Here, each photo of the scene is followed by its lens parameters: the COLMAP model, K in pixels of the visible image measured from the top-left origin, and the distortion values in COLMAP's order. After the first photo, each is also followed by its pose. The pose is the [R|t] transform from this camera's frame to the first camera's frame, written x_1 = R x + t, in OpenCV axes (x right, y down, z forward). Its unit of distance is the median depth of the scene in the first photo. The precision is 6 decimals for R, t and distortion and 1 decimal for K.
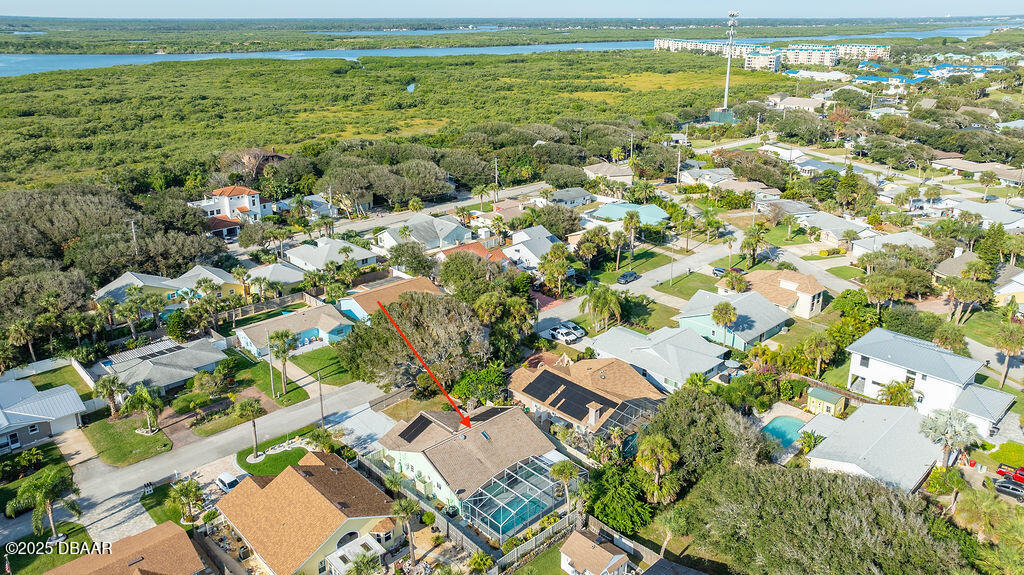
lens RADIAL K [[718.8, 0, 512.0], [0, 718.8, 287.5], [0, 0, 1]] dist [-0.041065, 0.073290]
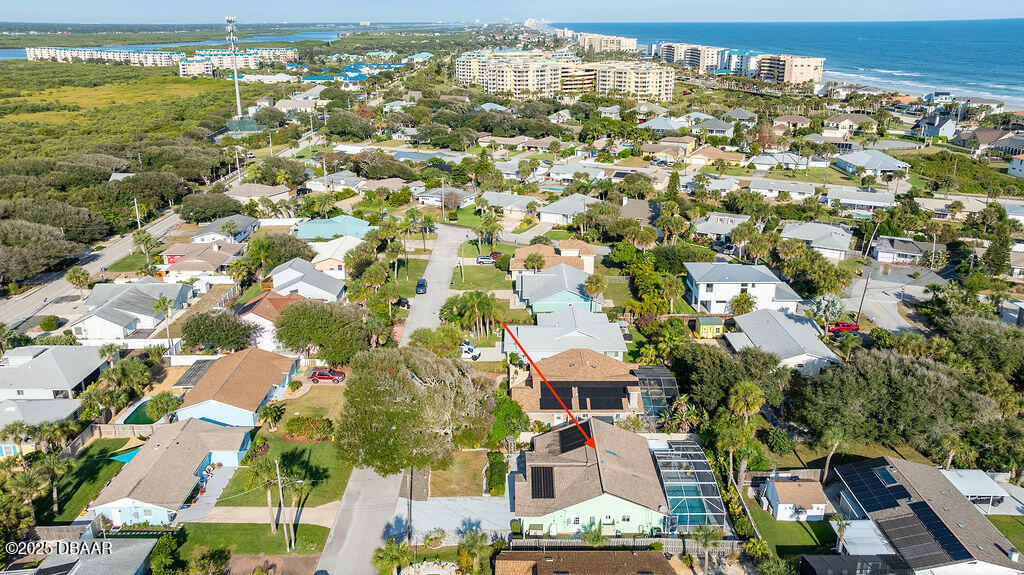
lens RADIAL K [[718.8, 0, 512.0], [0, 718.8, 287.5], [0, 0, 1]] dist [-0.041065, 0.073290]
pose [[0.691367, -0.254299, 0.676272, -0.598298], [0.259139, 0.961012, 0.096448, -0.108437], [-0.674433, 0.108568, 0.730311, 0.311020]]
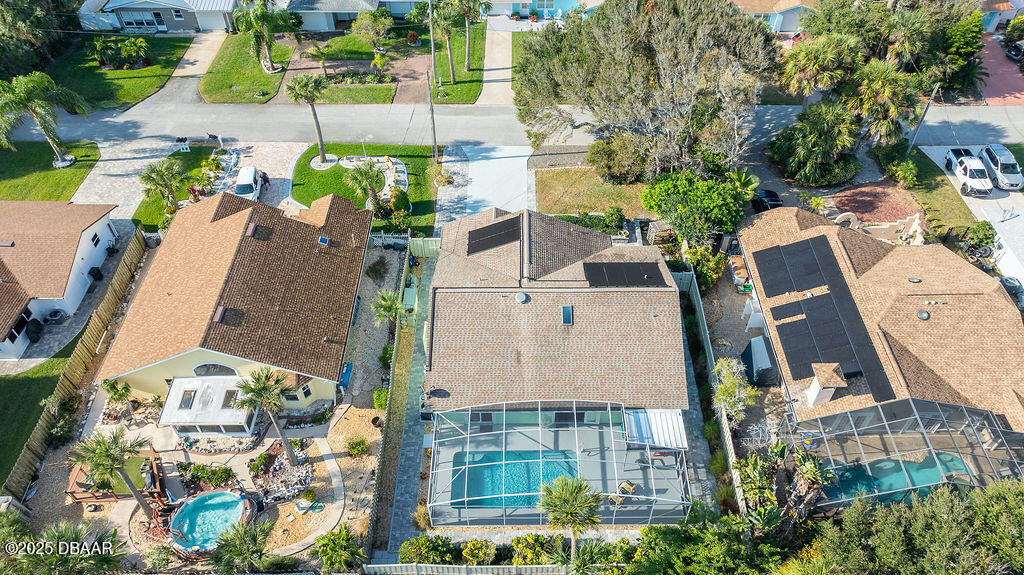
lens RADIAL K [[718.8, 0, 512.0], [0, 718.8, 287.5], [0, 0, 1]] dist [-0.041065, 0.073290]
pose [[0.727277, 0.503804, -0.466100, 0.135470], [-0.244069, 0.824558, 0.510426, -0.050809], [0.641481, -0.257460, 0.722645, 0.511222]]
